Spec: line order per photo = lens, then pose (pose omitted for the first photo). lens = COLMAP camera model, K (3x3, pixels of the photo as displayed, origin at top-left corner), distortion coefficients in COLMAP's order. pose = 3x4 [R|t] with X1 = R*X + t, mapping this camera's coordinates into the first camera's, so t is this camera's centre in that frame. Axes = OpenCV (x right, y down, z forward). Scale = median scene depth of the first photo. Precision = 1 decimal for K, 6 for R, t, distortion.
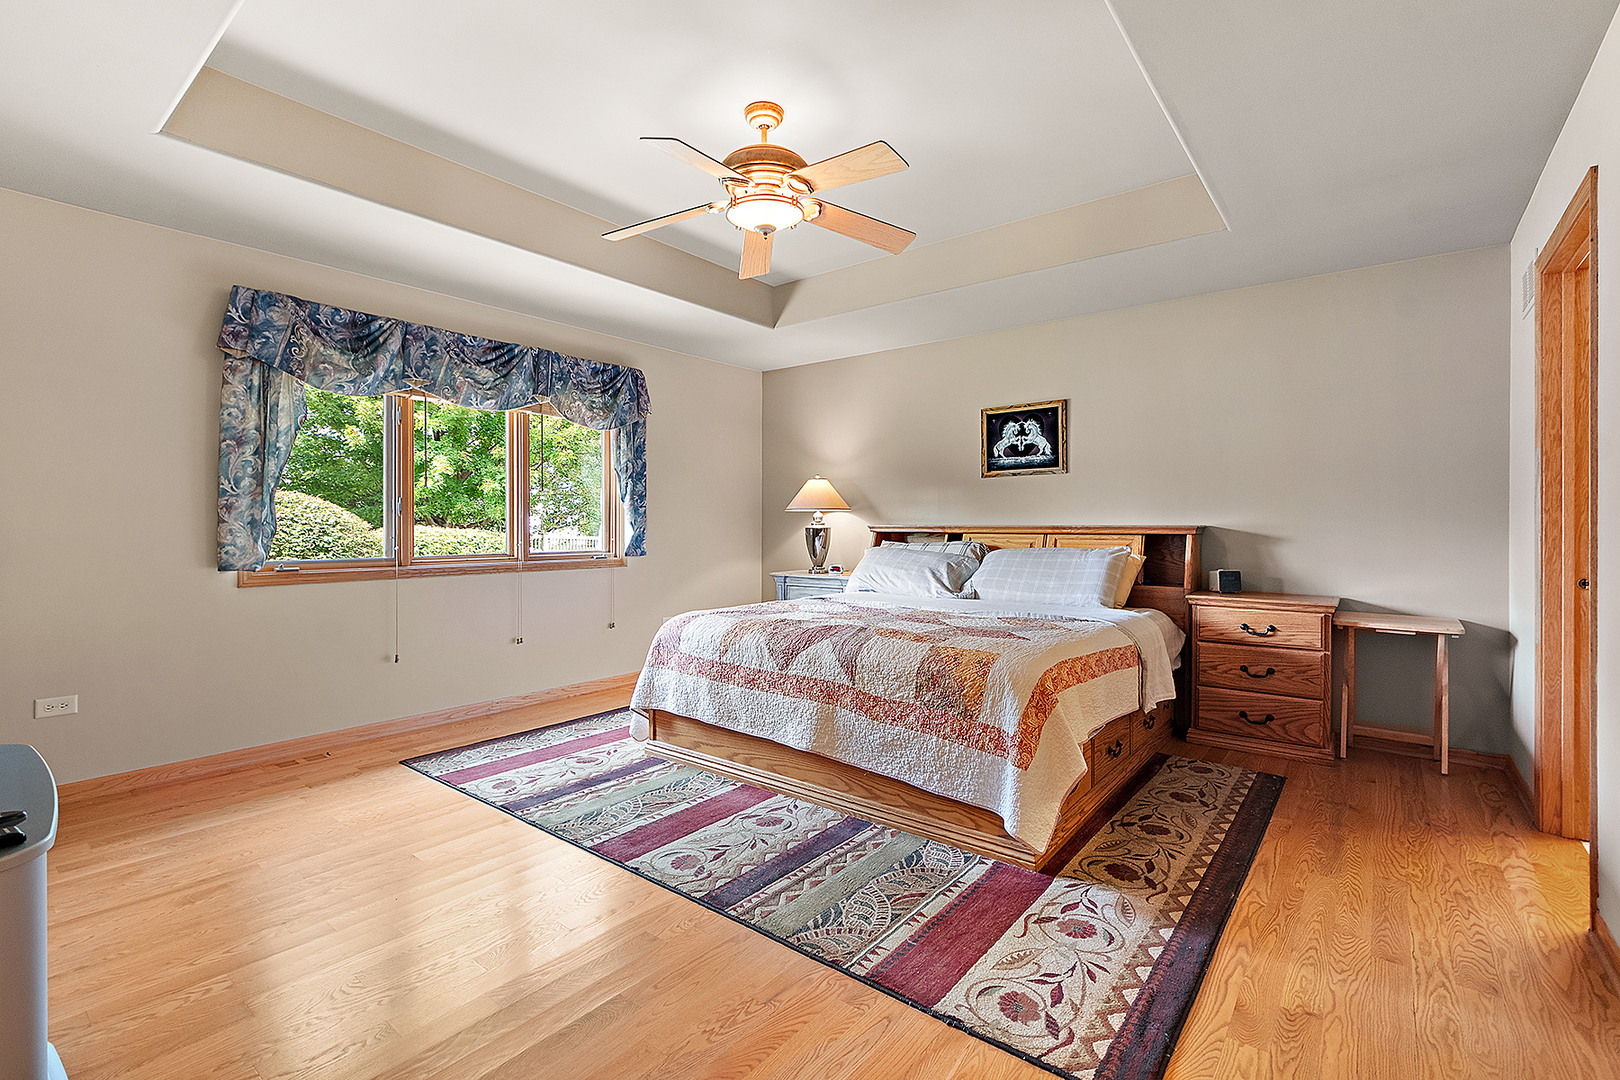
lens RADIAL K [[733.2, 0, 799.1], [0, 733.2, 528.1], [0, 0, 1]] dist [-0.001893, -0.000749]
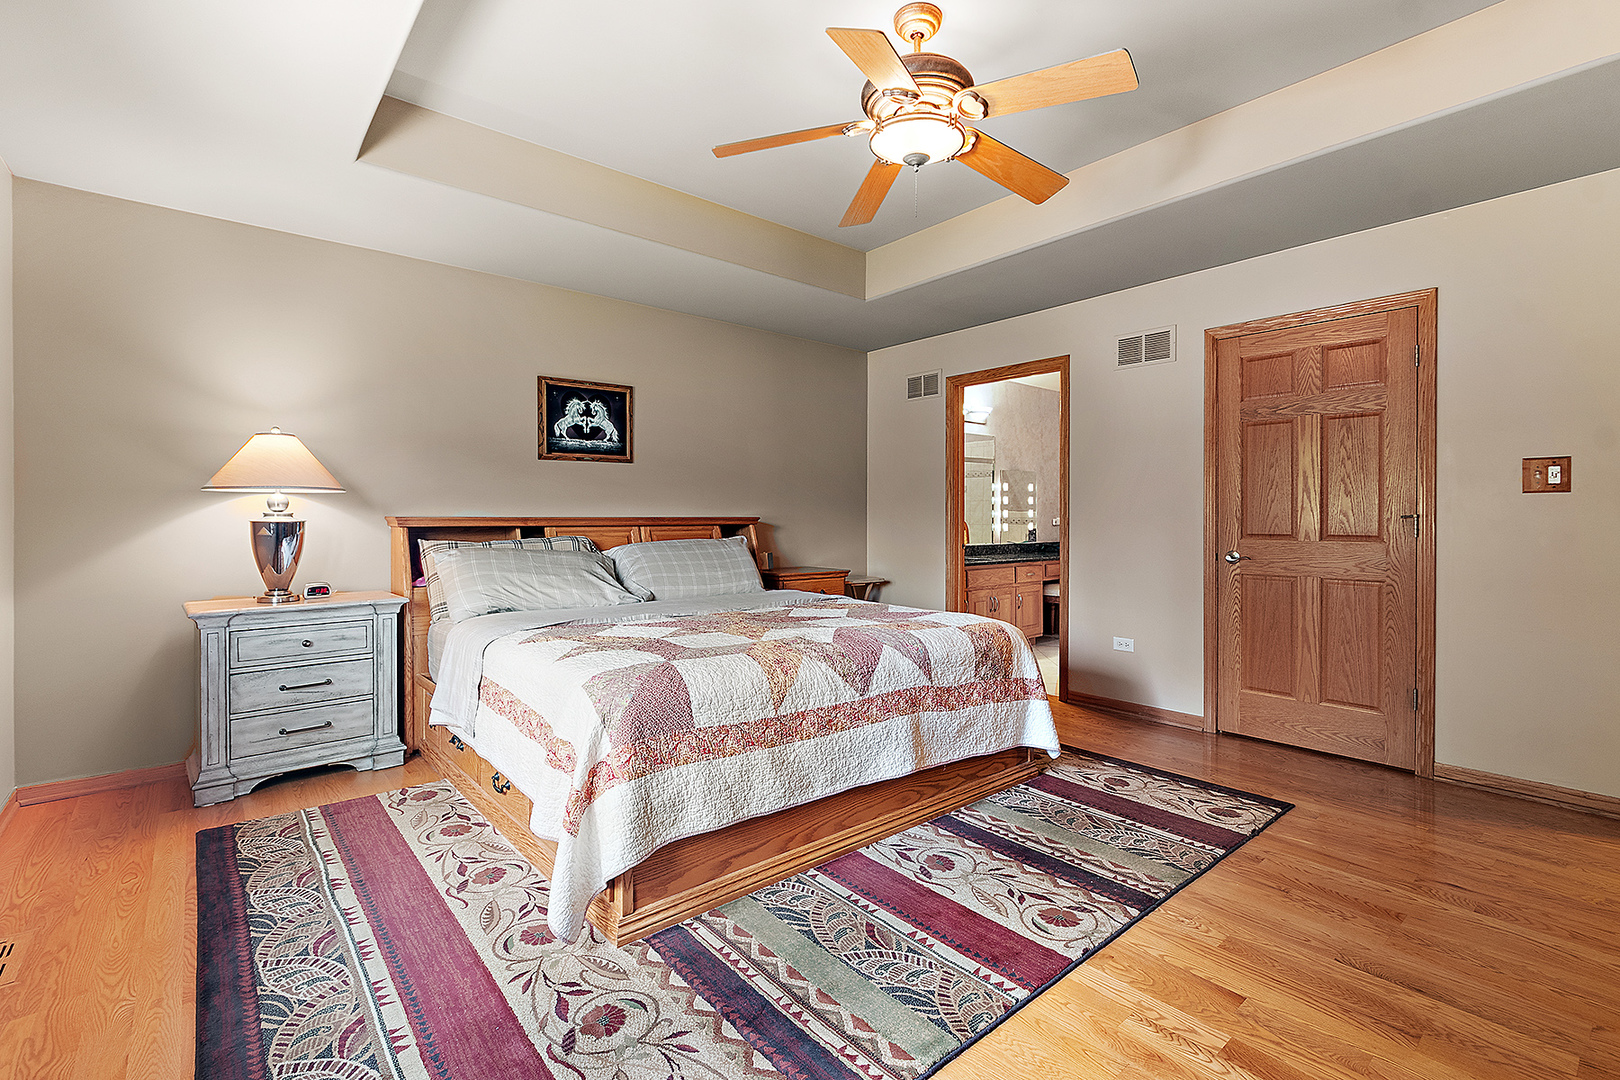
lens RADIAL K [[733.2, 0, 807.7], [0, 733.2, 534.0], [0, 0, 1]] dist [-0.001893, -0.000749]
pose [[0.189007, -0.020653, 0.981759, -0.691729], [0.004843, 0.999786, 0.020100, -0.000273], [-0.981964, 0.000955, 0.189067, 0.759823]]
